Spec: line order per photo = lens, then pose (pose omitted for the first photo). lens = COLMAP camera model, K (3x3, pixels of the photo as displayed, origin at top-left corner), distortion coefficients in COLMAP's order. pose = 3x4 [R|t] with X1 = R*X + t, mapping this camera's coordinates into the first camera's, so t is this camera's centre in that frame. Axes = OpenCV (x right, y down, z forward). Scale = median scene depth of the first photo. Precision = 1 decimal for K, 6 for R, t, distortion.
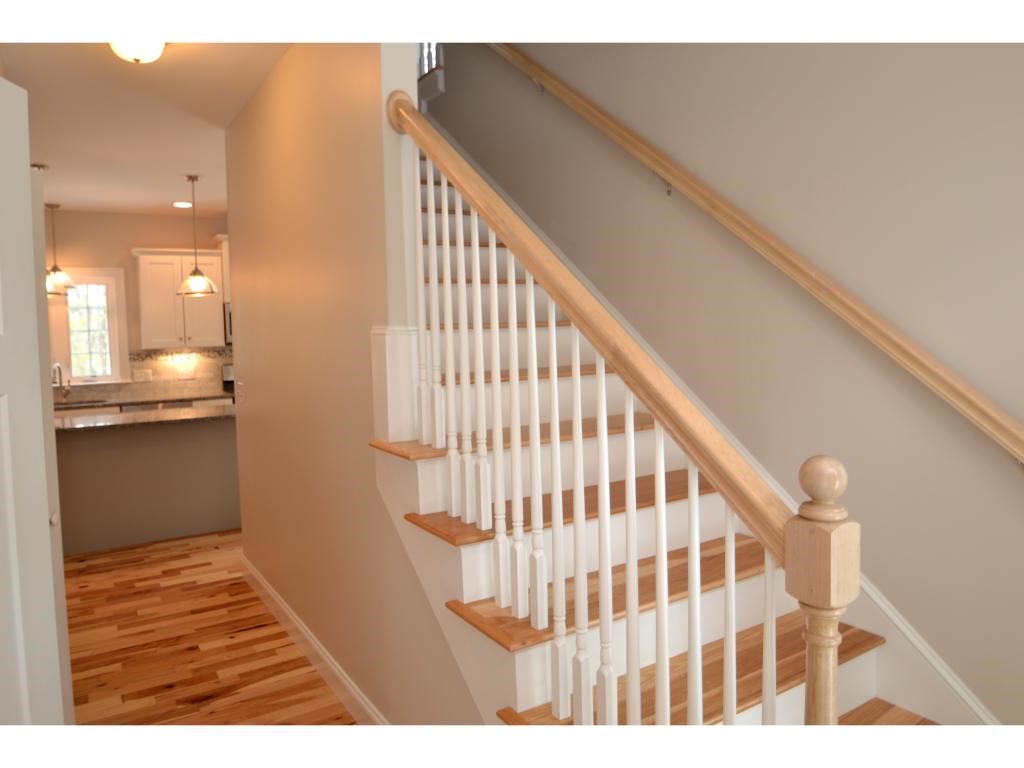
lens RADIAL K [[712.8, 0, 500.4], [0, 712.8, 364.0], [0, 0, 1]] dist [-0.039150, 0.002841]
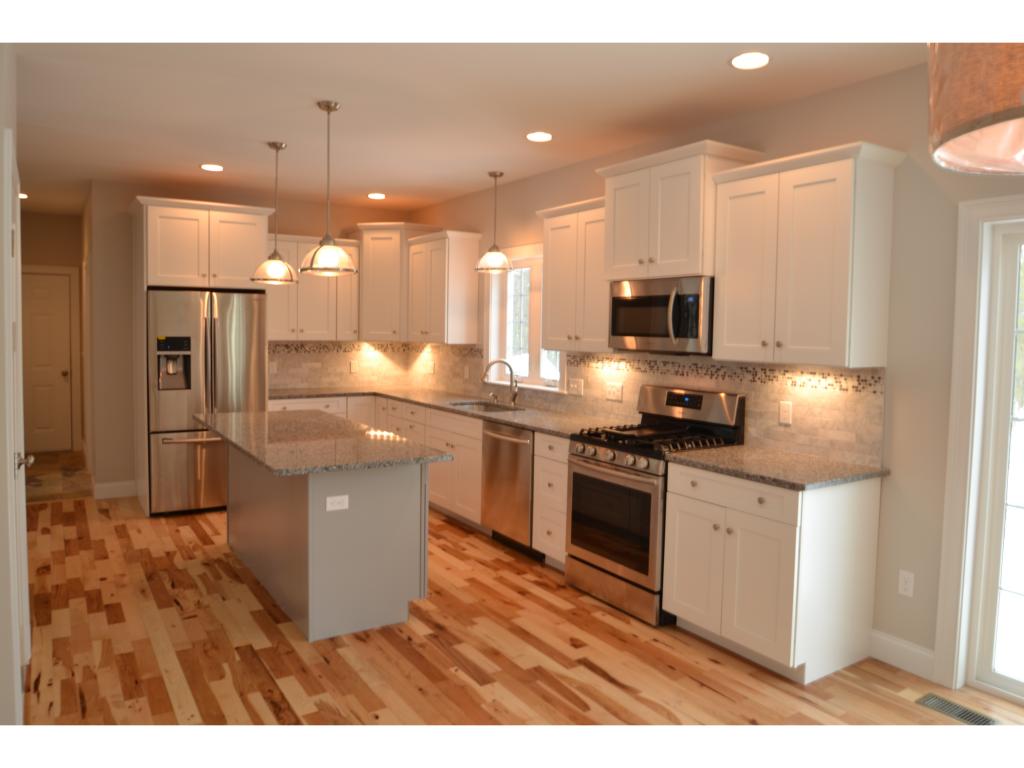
lens RADIAL K [[712.8, 0, 500.4], [0, 712.8, 364.0], [0, 0, 1]] dist [-0.039150, 0.002841]
pose [[0.007432, 0.076208, -0.997064, 0.220539], [-0.068407, 0.994795, 0.075525, -0.056605], [0.997630, 0.067645, 0.012606, 0.913039]]
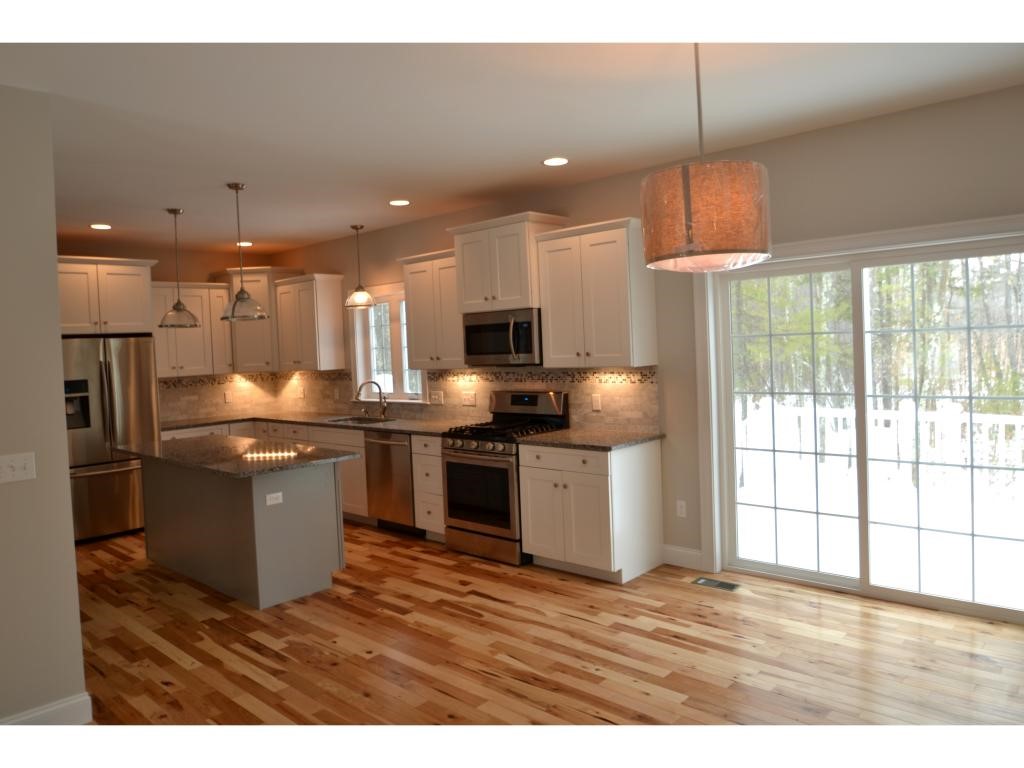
lens RADIAL K [[712.8, 0, 500.4], [0, 712.8, 364.0], [0, 0, 1]] dist [-0.039150, 0.002841]
pose [[0.255895, 0.041556, -0.965811, 0.389979], [-0.012915, 0.999133, 0.039568, -0.063211], [0.966618, 0.002348, 0.256210, 0.846615]]
